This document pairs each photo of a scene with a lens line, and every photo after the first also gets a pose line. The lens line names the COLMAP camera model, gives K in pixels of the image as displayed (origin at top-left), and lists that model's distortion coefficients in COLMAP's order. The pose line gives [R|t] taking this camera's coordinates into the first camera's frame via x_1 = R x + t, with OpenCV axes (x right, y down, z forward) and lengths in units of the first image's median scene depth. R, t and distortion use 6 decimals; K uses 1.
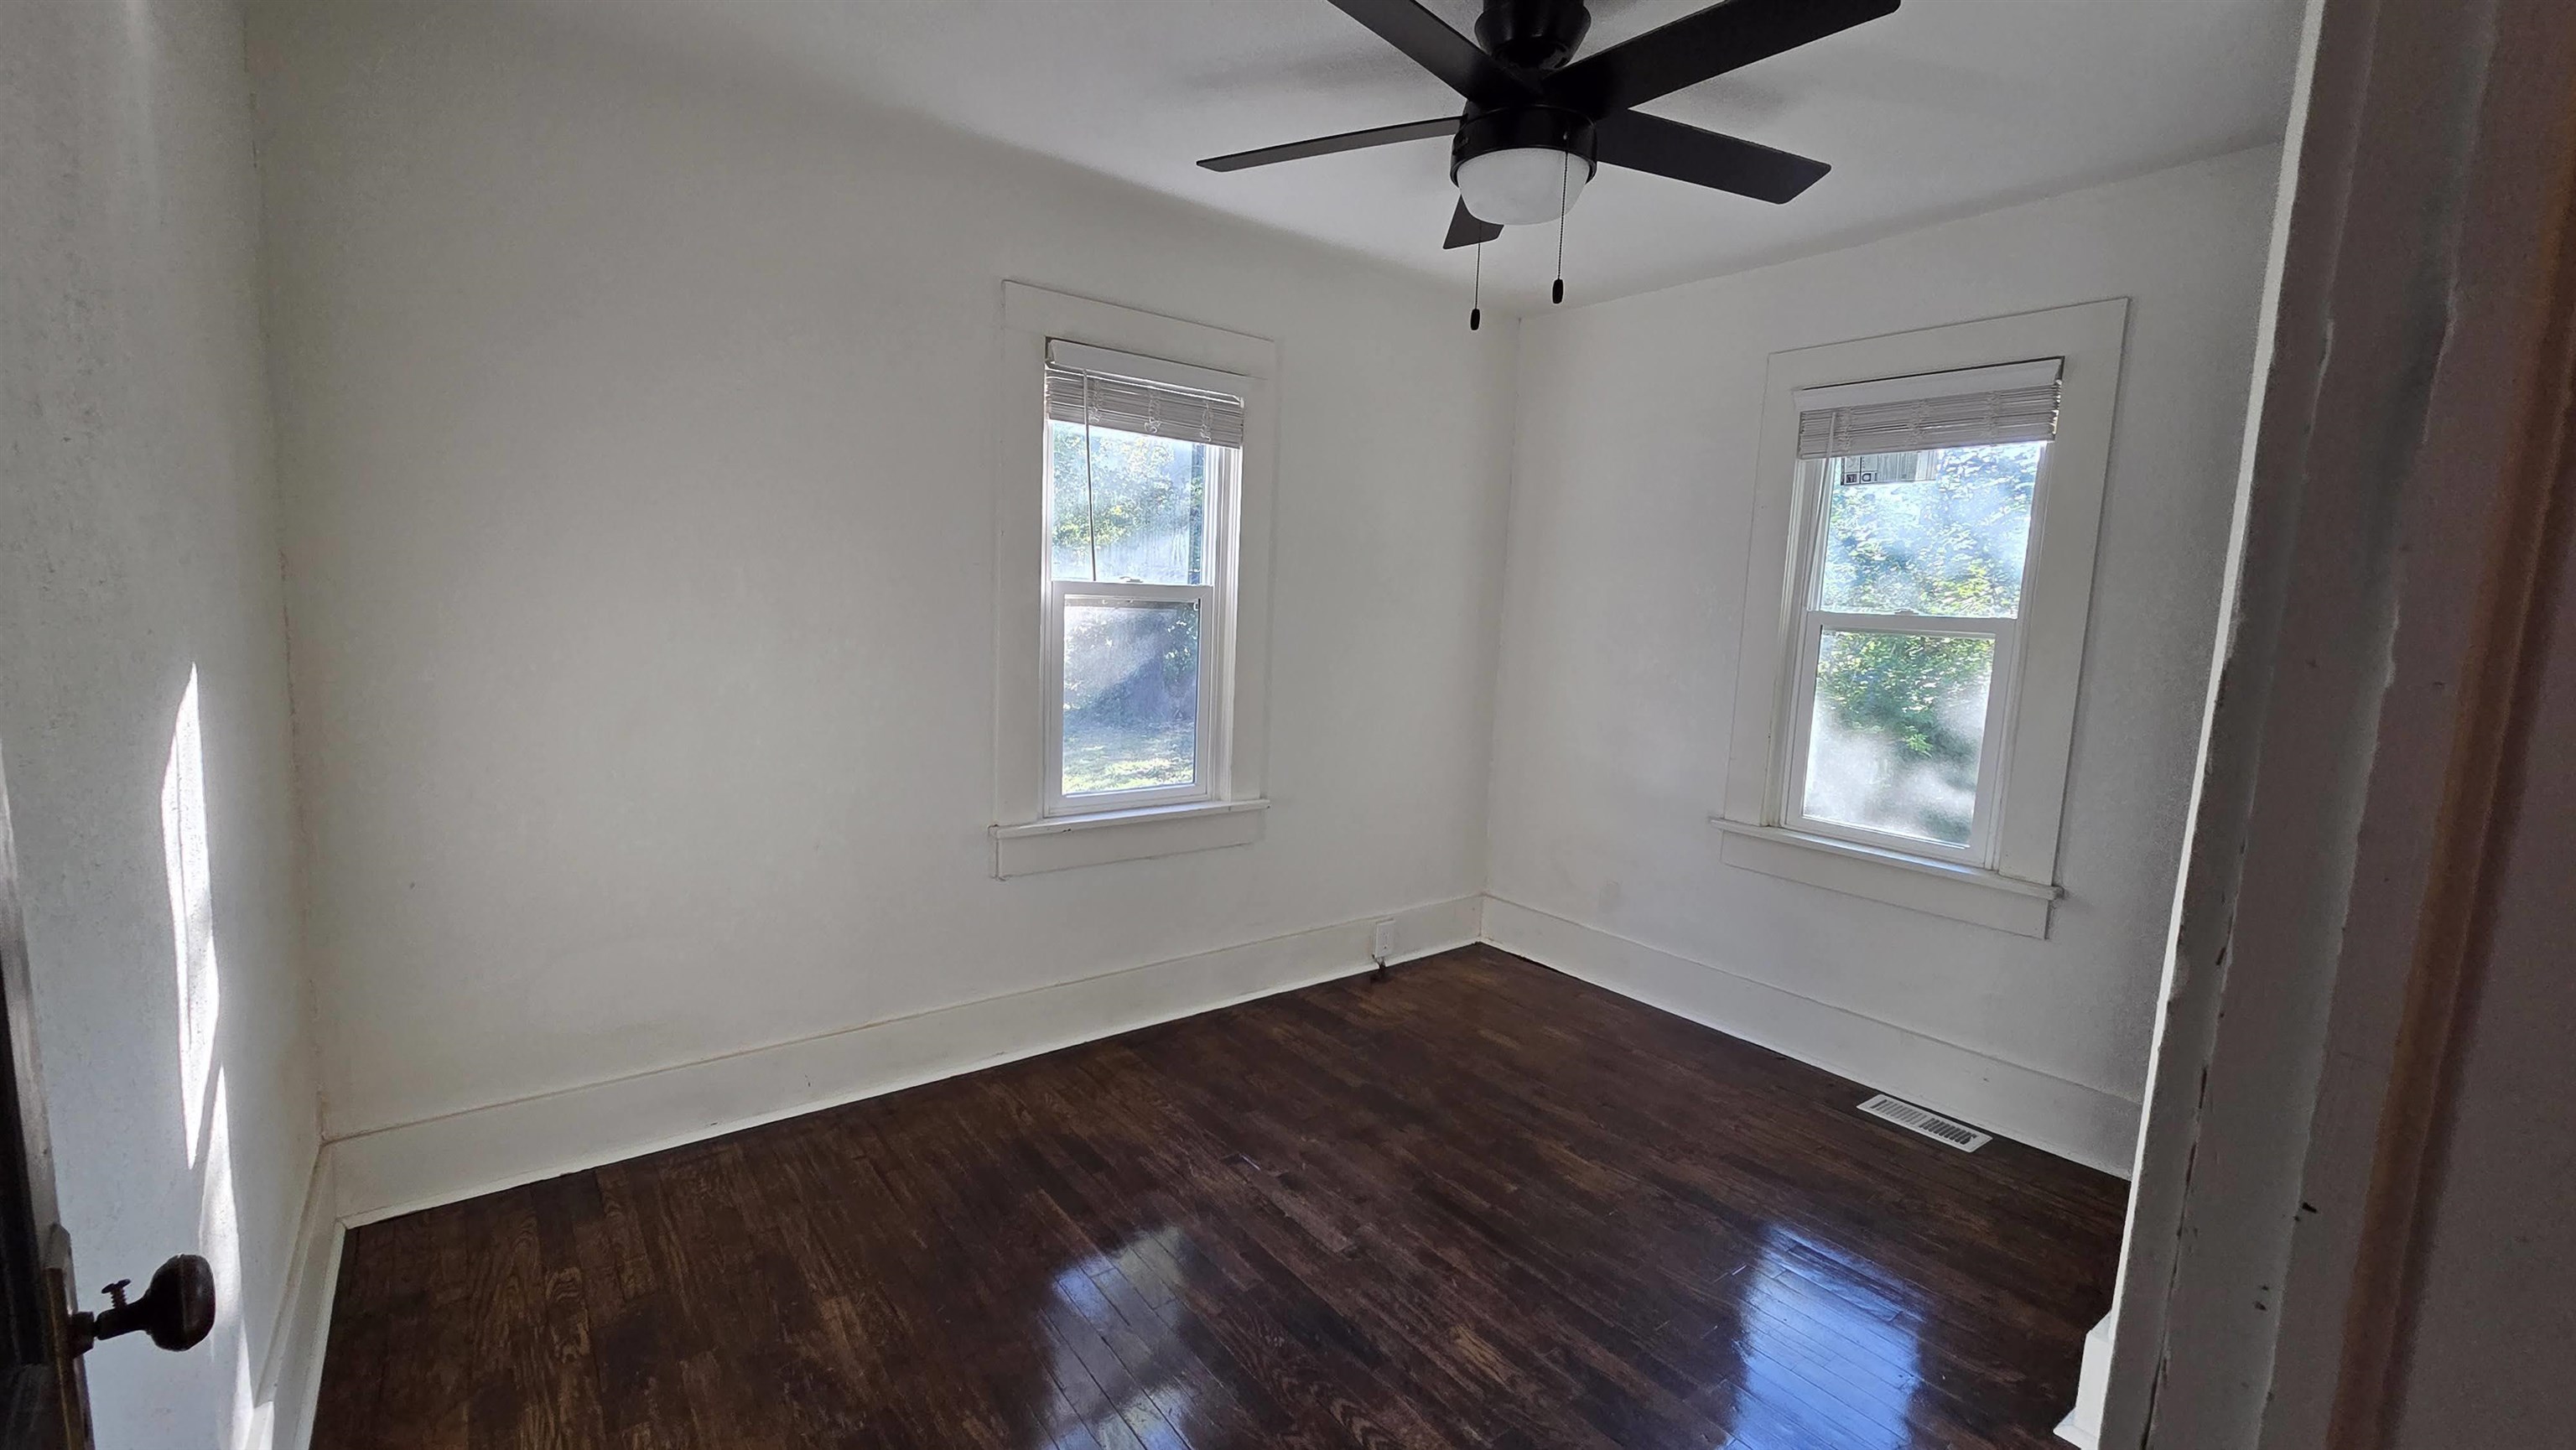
lens RADIAL K [[1041.3, 0, 1282.3], [0, 1041.3, 722.6], [0, 0, 1]] dist [-0.000368, -0.000162]
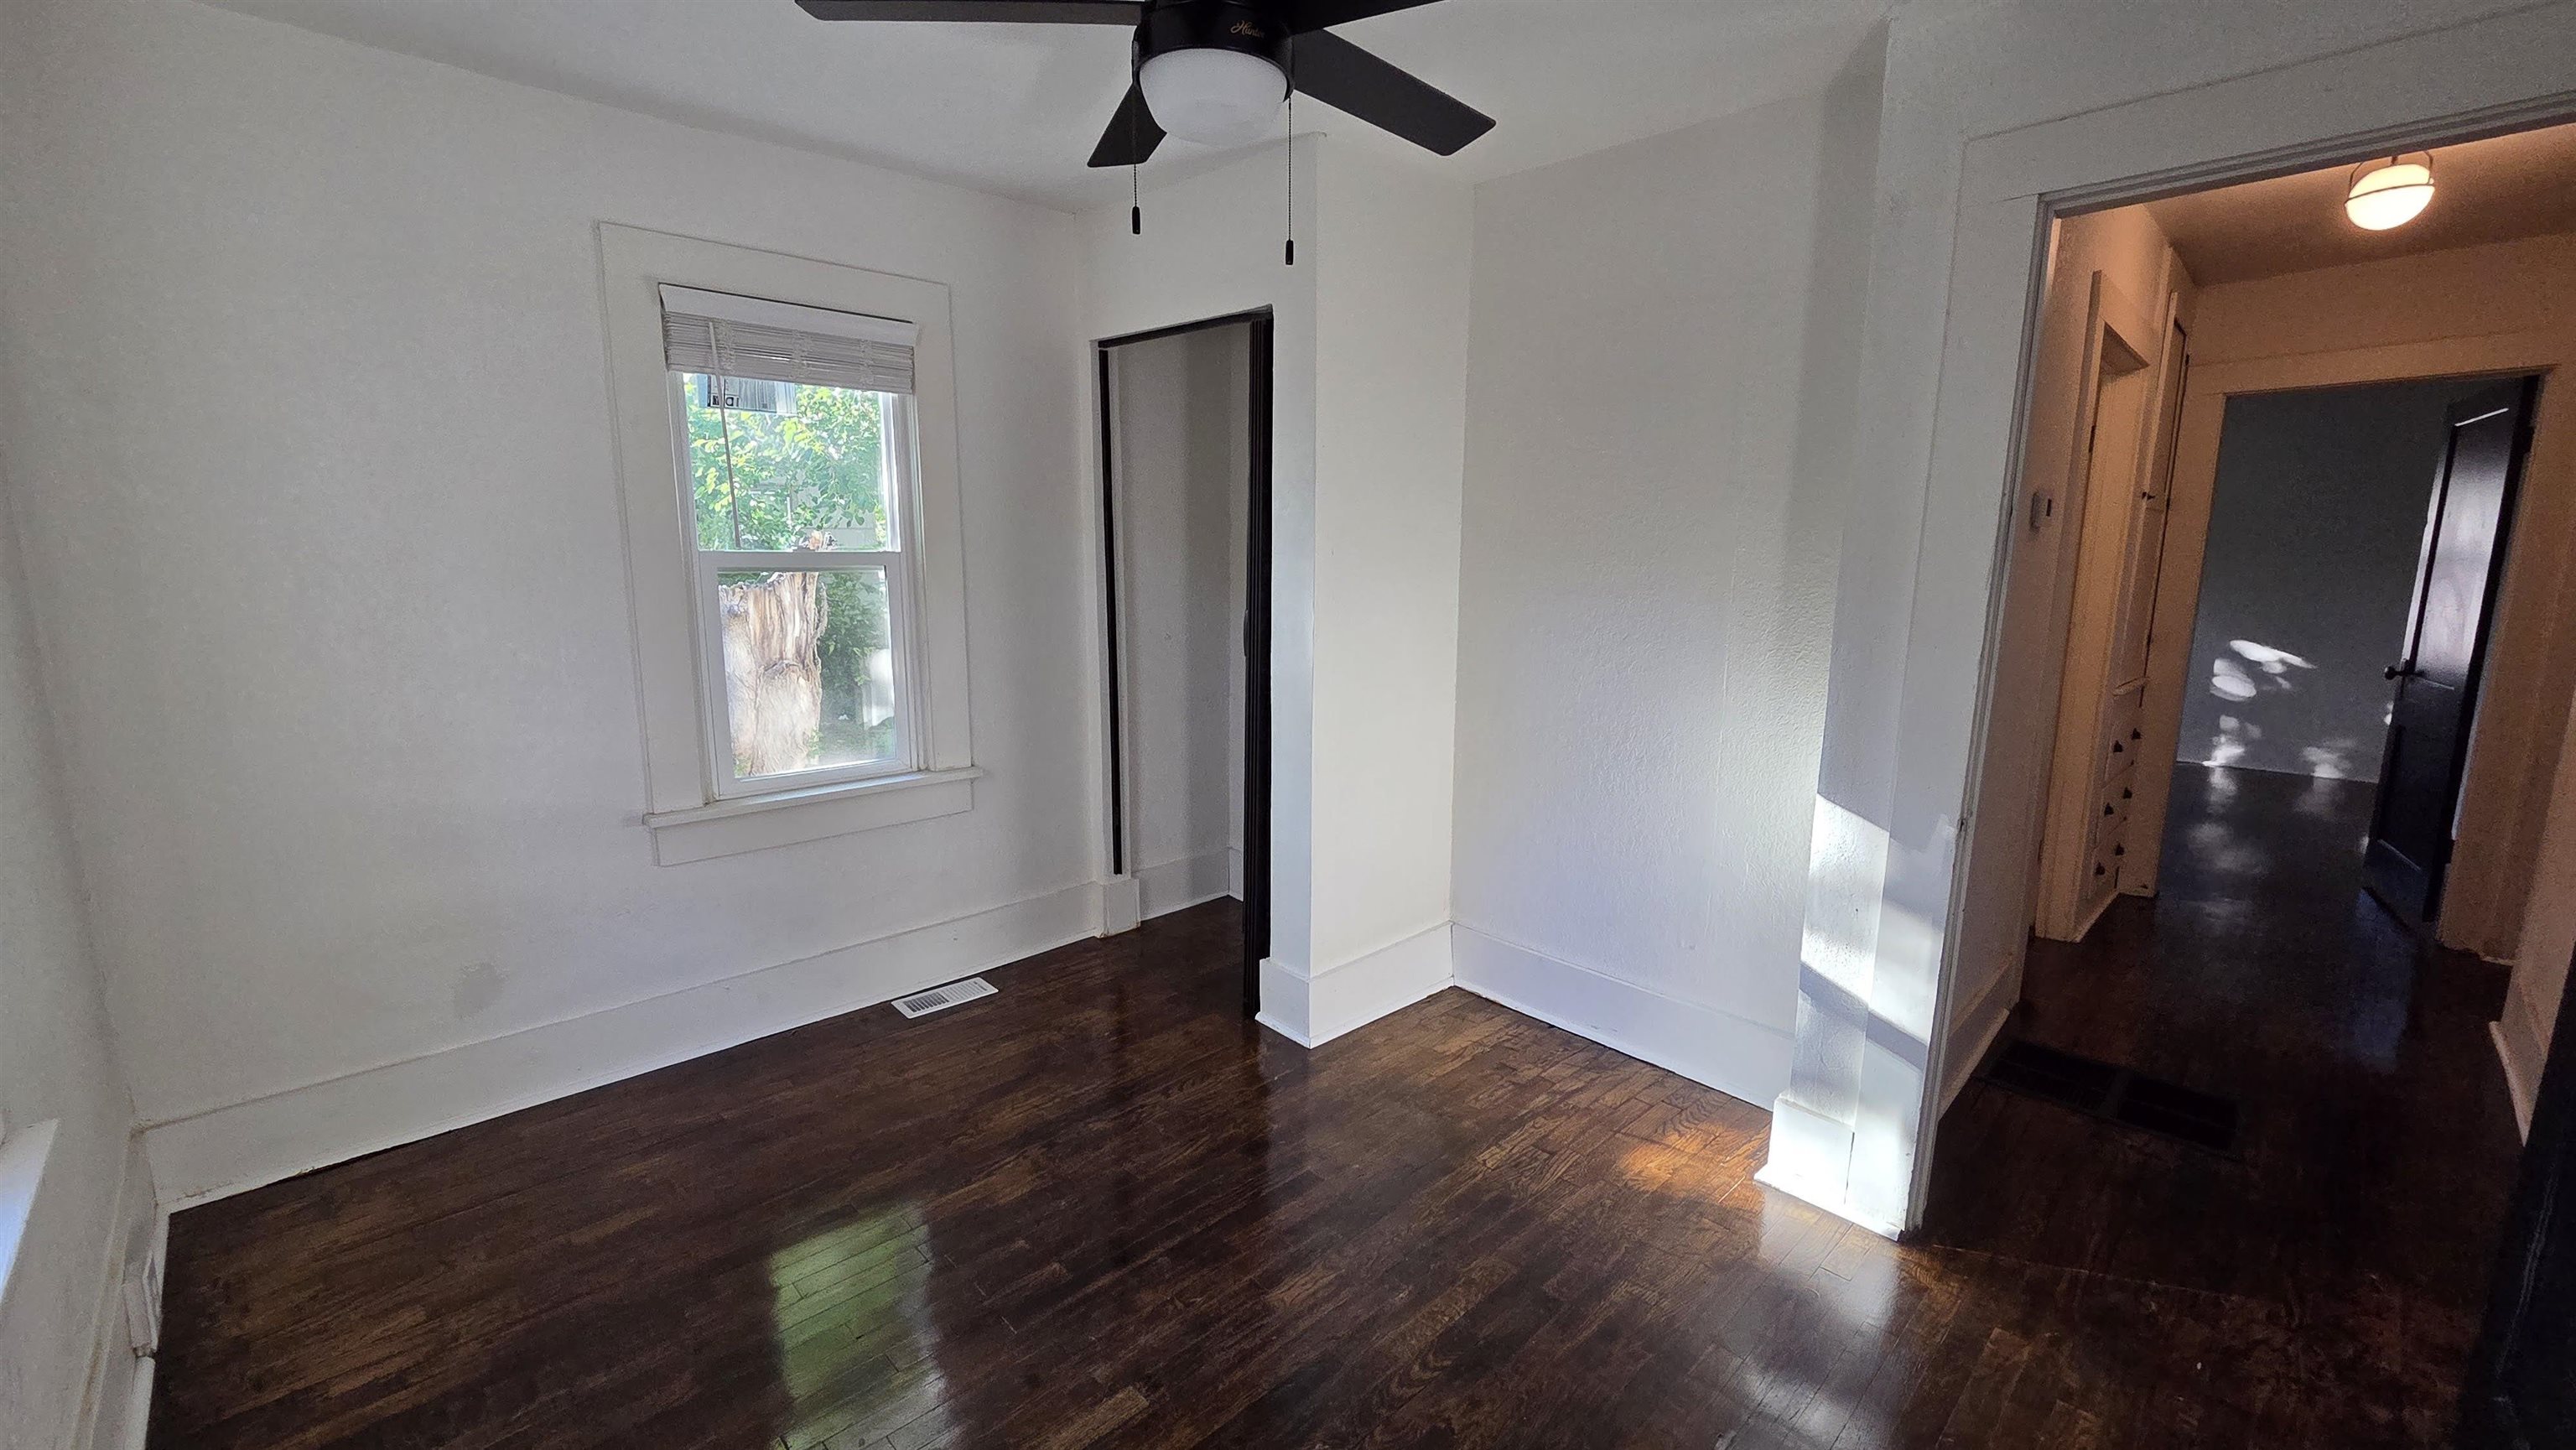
lens RADIAL K [[1041.3, 0, 1282.3], [0, 1041.3, 722.6], [0, 0, 1]] dist [-0.000368, -0.000162]
pose [[-0.101998, -0.204559, 0.973526, -0.446365], [0.110431, 0.970253, 0.215441, -0.107713], [-0.988636, 0.129482, -0.076374, 0.642950]]
